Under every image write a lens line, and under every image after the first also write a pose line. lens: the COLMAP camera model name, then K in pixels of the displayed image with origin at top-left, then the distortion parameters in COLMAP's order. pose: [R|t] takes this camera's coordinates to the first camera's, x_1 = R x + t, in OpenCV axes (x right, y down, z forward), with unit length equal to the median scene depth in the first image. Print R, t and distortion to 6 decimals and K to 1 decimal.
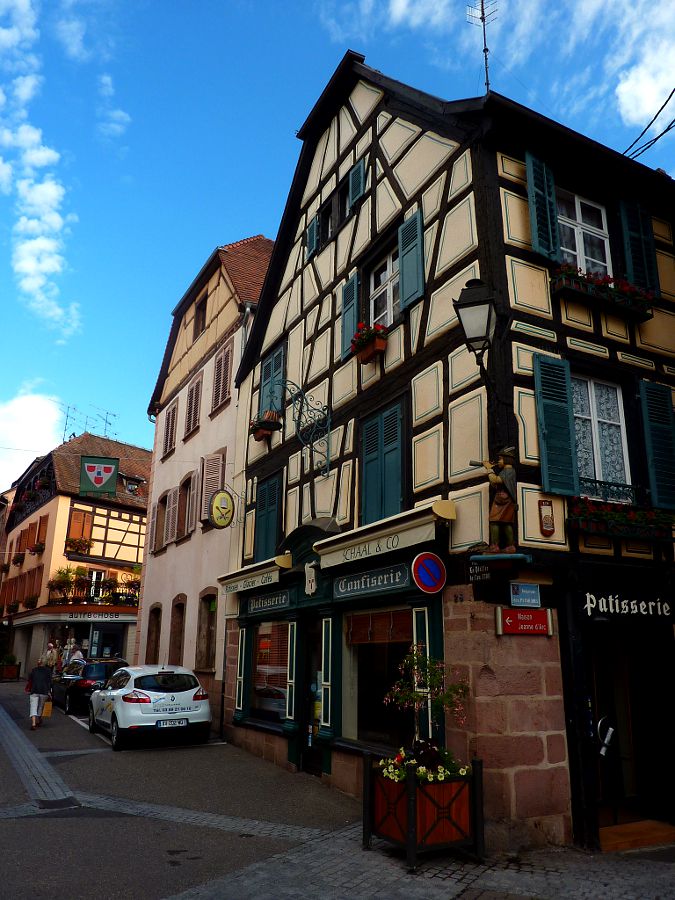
lens RADIAL K [[677.5, 0, 335.5], [0, 677.5, 451.1], [0, 0, 1]] dist [-0.042674, 0.002341]
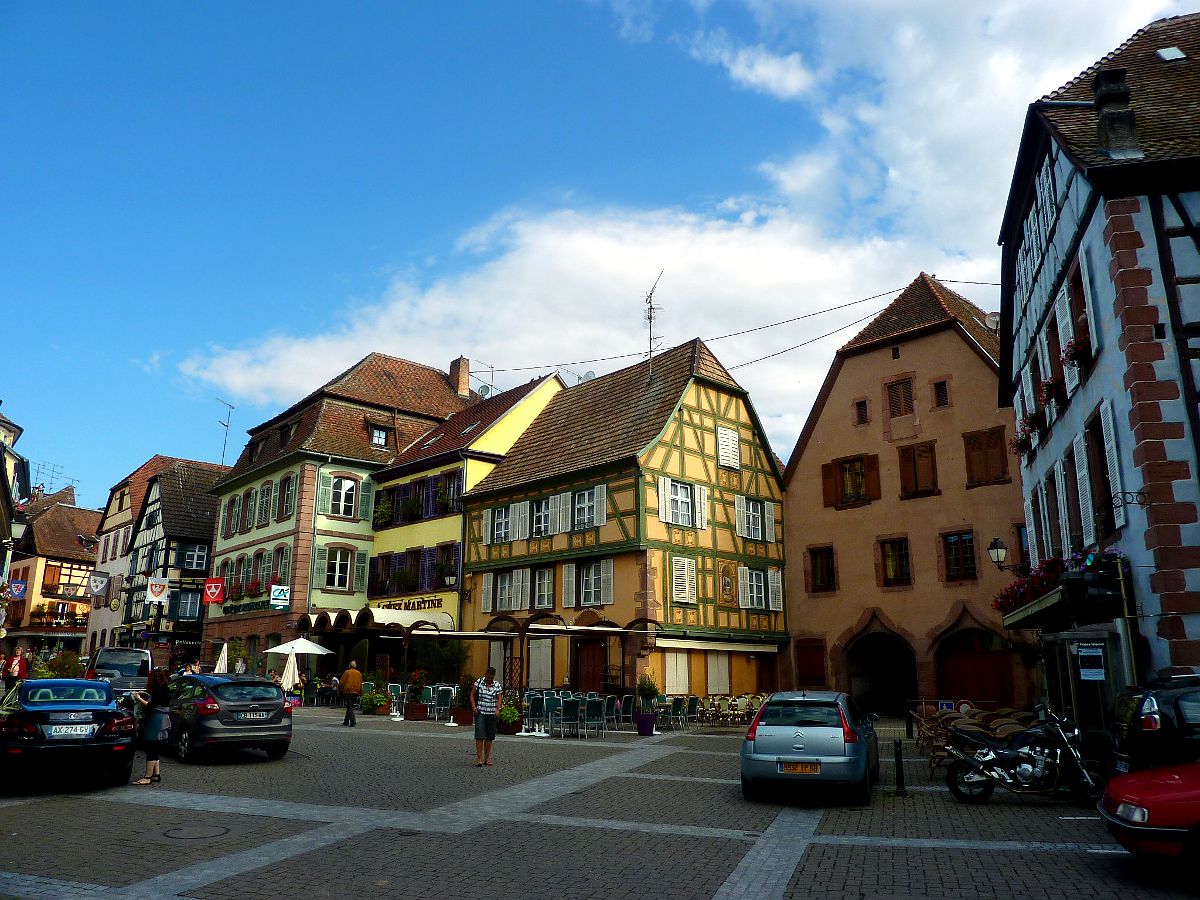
lens RADIAL K [[903.3, 0, 604.1], [0, 903.3, 448.3], [0, 0, 1]] dist [-0.042674, 0.002341]
pose [[0.974918, 0.058011, 0.214873, 0.418473], [-0.068401, 0.996805, 0.041234, -0.361985], [-0.211794, -0.054897, 0.975771, -1.291085]]
